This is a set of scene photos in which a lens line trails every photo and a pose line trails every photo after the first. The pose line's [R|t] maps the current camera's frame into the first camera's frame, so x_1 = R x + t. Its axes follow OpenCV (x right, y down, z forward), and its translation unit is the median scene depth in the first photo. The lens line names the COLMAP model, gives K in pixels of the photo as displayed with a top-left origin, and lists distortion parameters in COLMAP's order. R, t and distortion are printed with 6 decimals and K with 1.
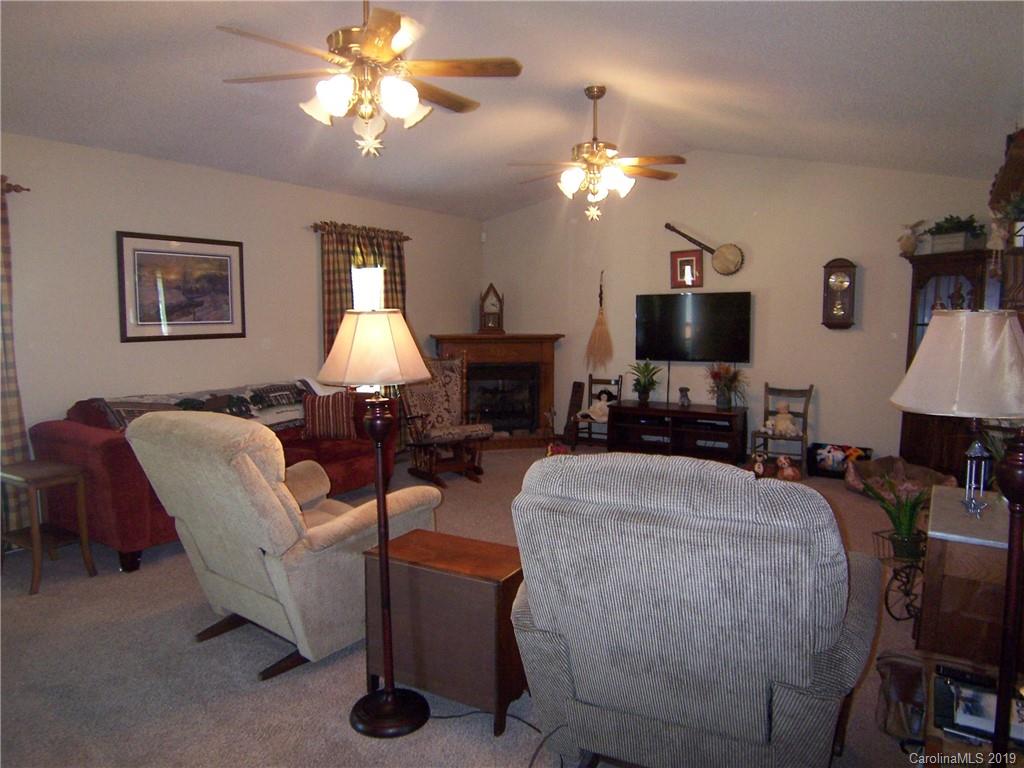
lens RADIAL K [[688.6, 0, 512.0], [0, 688.6, 384.0], [0, 0, 1]] dist [-0.003699, -0.068013]
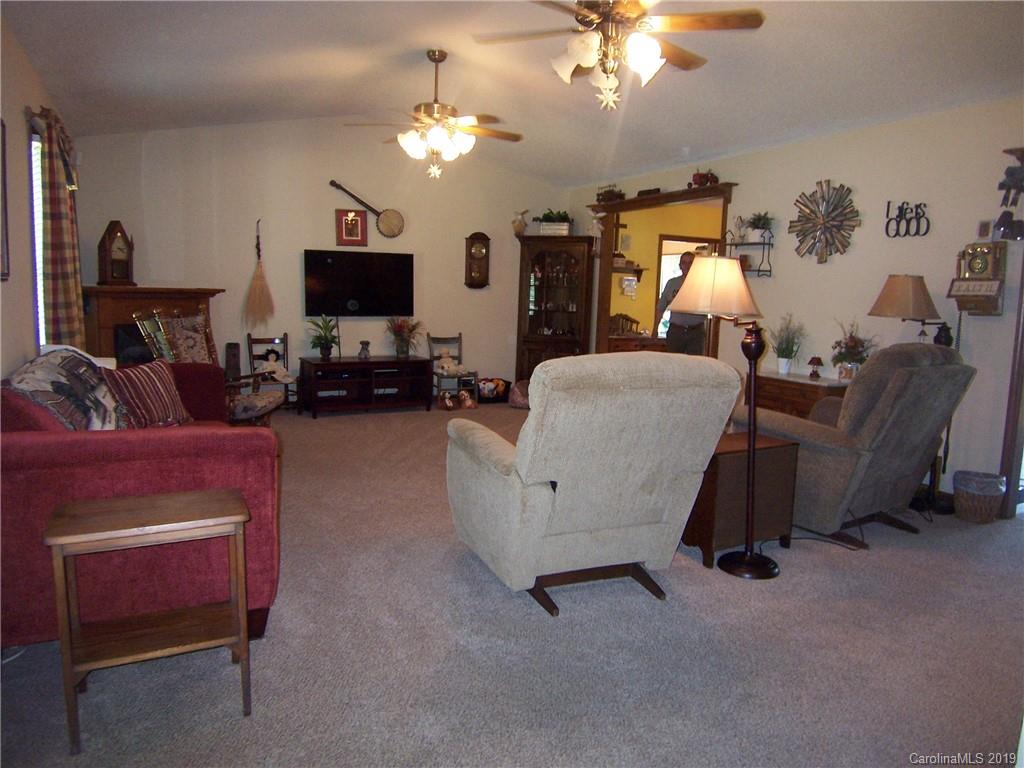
lens RADIAL K [[688.6, 0, 512.0], [0, 688.6, 384.0], [0, 0, 1]] dist [-0.003699, -0.068013]
pose [[0.508356, -0.097018, 0.855664, -0.548228], [0.054001, 0.995269, 0.080765, -0.002432], [-0.859452, 0.005149, 0.511190, 0.263105]]
